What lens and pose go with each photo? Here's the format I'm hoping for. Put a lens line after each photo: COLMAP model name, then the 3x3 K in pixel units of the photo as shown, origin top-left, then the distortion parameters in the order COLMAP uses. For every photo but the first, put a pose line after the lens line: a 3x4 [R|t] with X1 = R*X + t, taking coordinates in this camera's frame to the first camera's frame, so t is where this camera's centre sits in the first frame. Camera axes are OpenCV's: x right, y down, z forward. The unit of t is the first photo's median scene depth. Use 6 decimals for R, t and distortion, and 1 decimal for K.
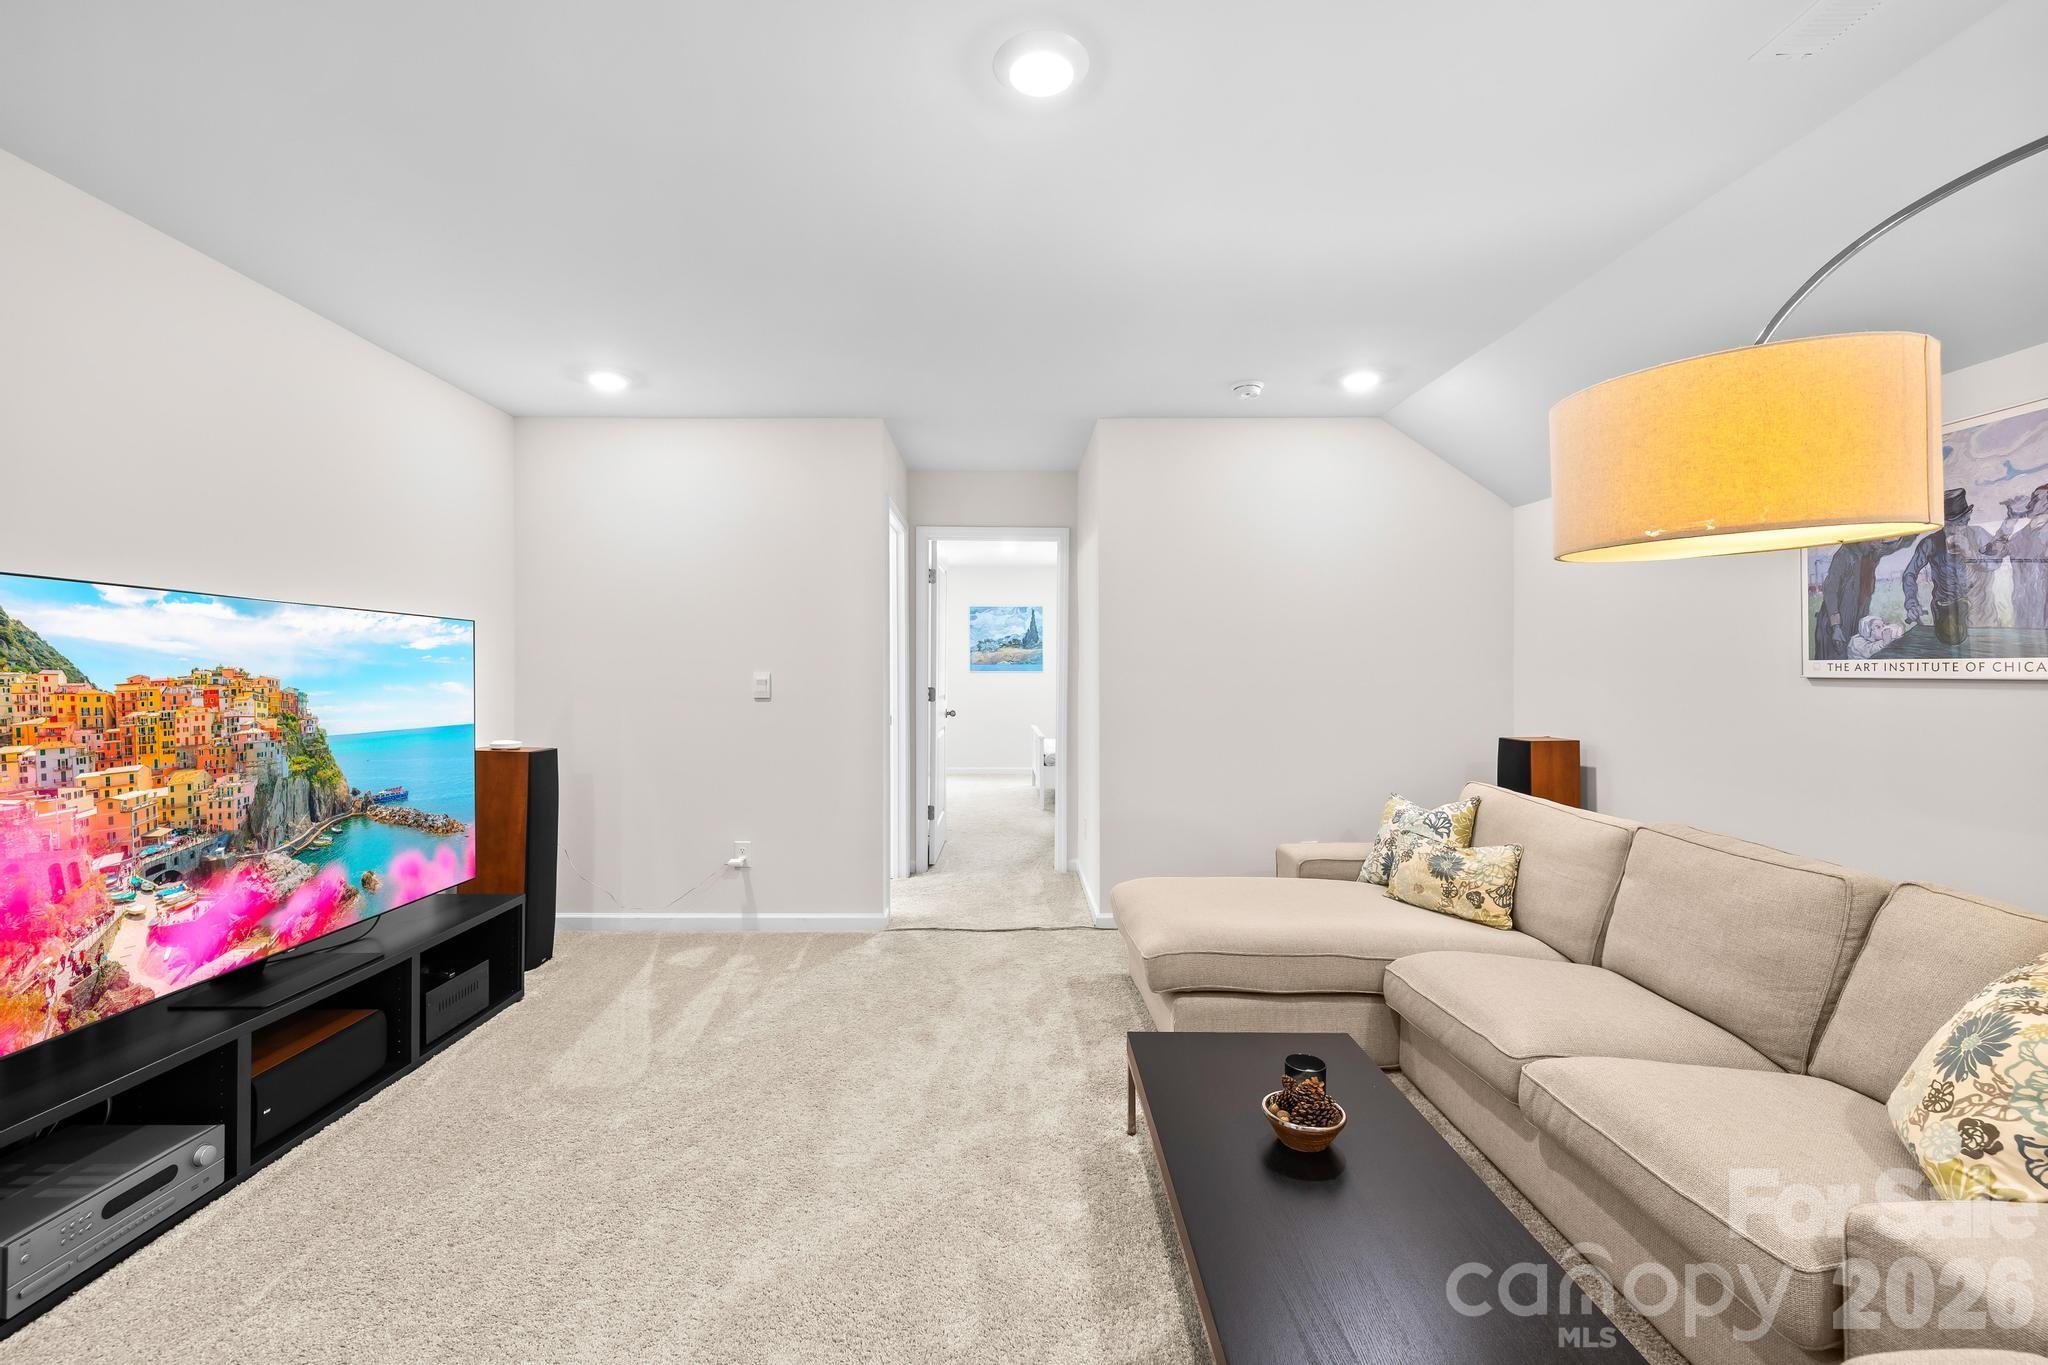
lens RADIAL K [[877.5, 0, 1025.3], [0, 877.5, 657.5], [0, 0, 1]] dist [-0.000747, 0.000634]
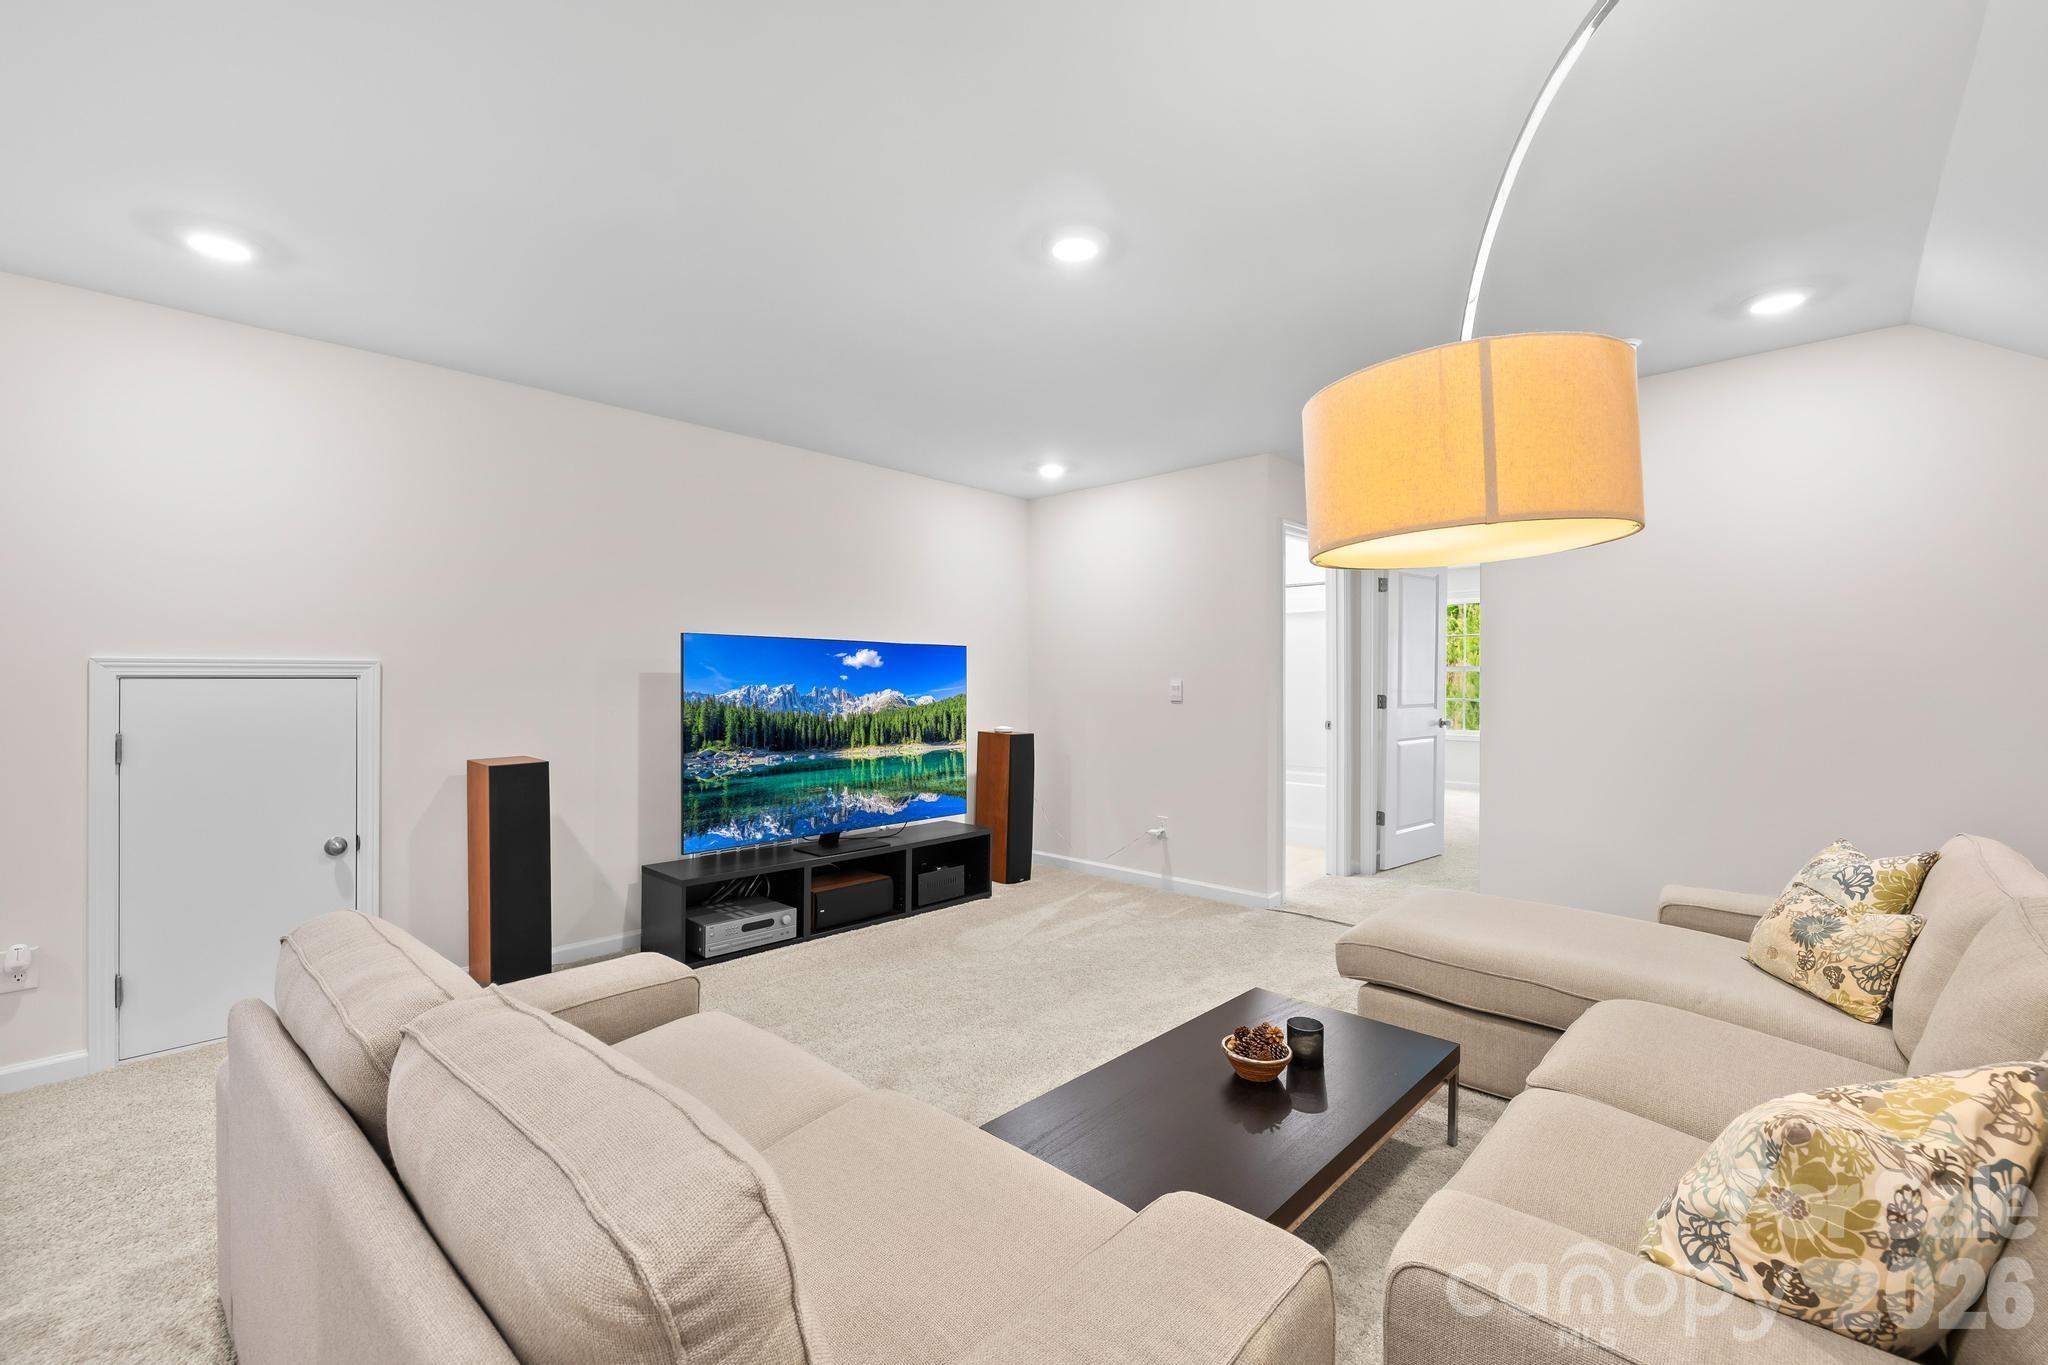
lens RADIAL K [[893.9, 0, 1024.0], [0, 893.9, 682.5], [0, 0, 1]] dist [-0.000483, -0.000057]
pose [[0.710862, 0.000451, -0.703331, 0.550157], [0.011224, 0.999865, 0.011985, 0.004360], [0.703242, -0.016414, 0.710761, -0.037301]]
